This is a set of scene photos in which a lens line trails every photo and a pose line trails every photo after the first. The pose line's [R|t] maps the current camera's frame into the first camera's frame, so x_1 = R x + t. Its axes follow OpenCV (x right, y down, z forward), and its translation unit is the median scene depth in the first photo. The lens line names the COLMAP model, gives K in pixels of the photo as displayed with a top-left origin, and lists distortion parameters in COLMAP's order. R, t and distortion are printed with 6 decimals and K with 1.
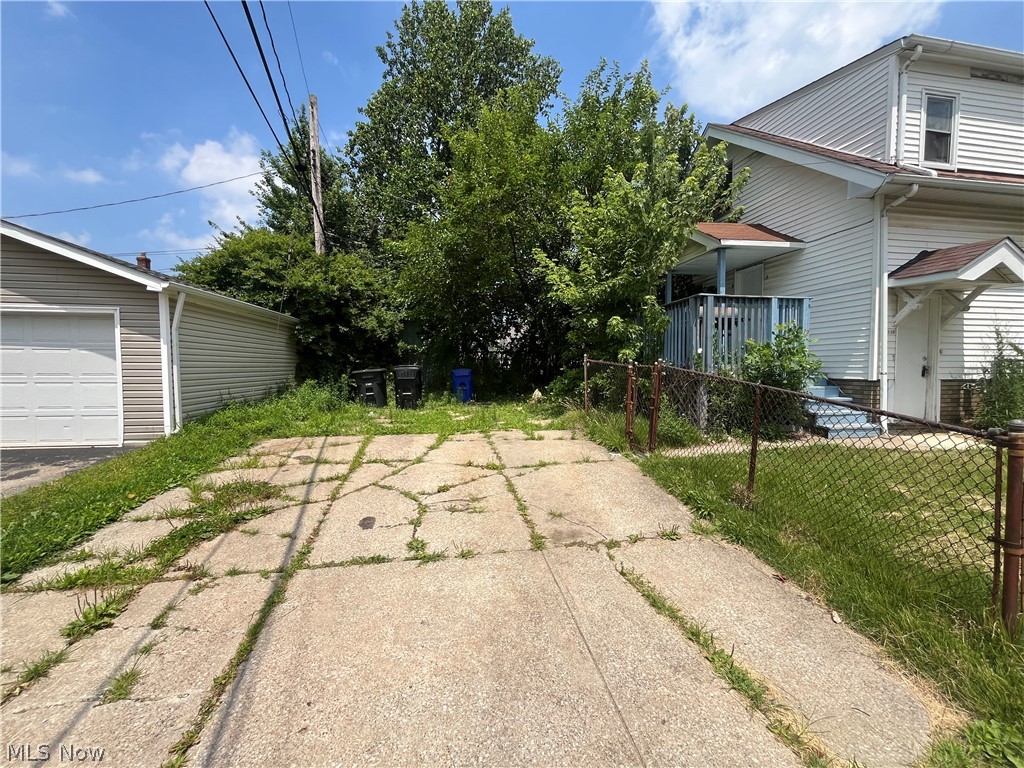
lens RADIAL K [[413.6, 0, 514.6], [0, 413.6, 382.8], [0, 0, 1]] dist [-0.001335, 0.001211]
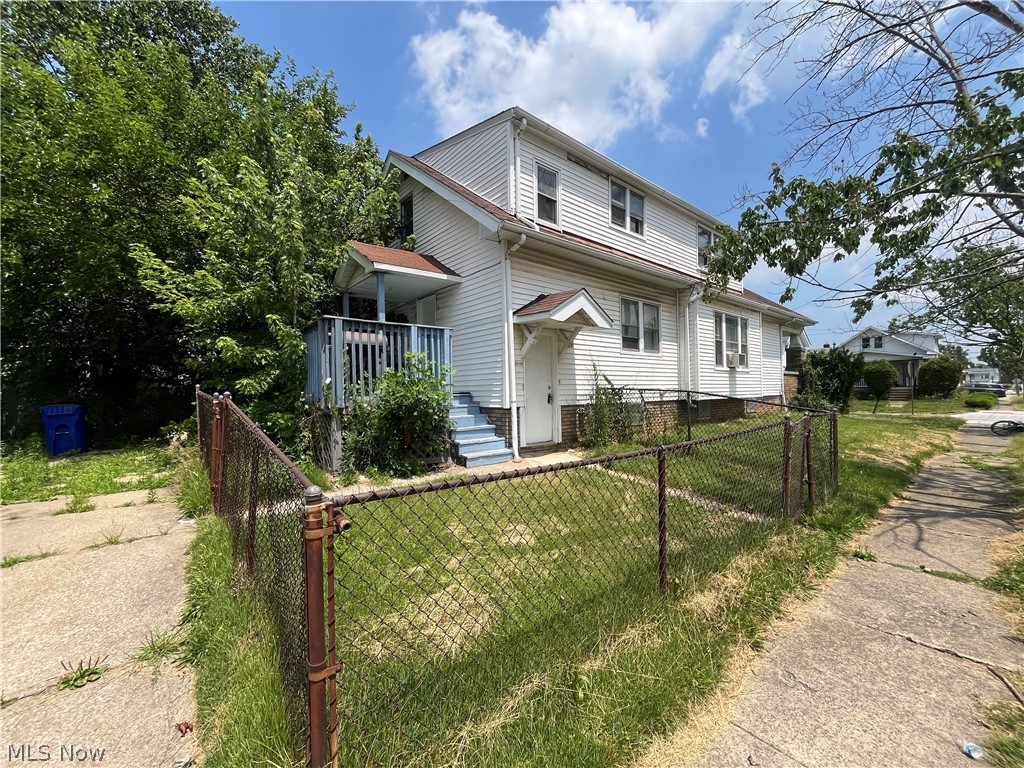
lens RADIAL K [[413.6, 0, 520.4], [0, 413.6, 380.6], [0, 0, 1]] dist [-0.001335, 0.001211]
pose [[0.870986, -0.000098, 0.491307, 0.369550], [0.034051, 0.997607, -0.060167, -0.011850], [-0.490126, 0.069134, 0.868906, 0.043820]]
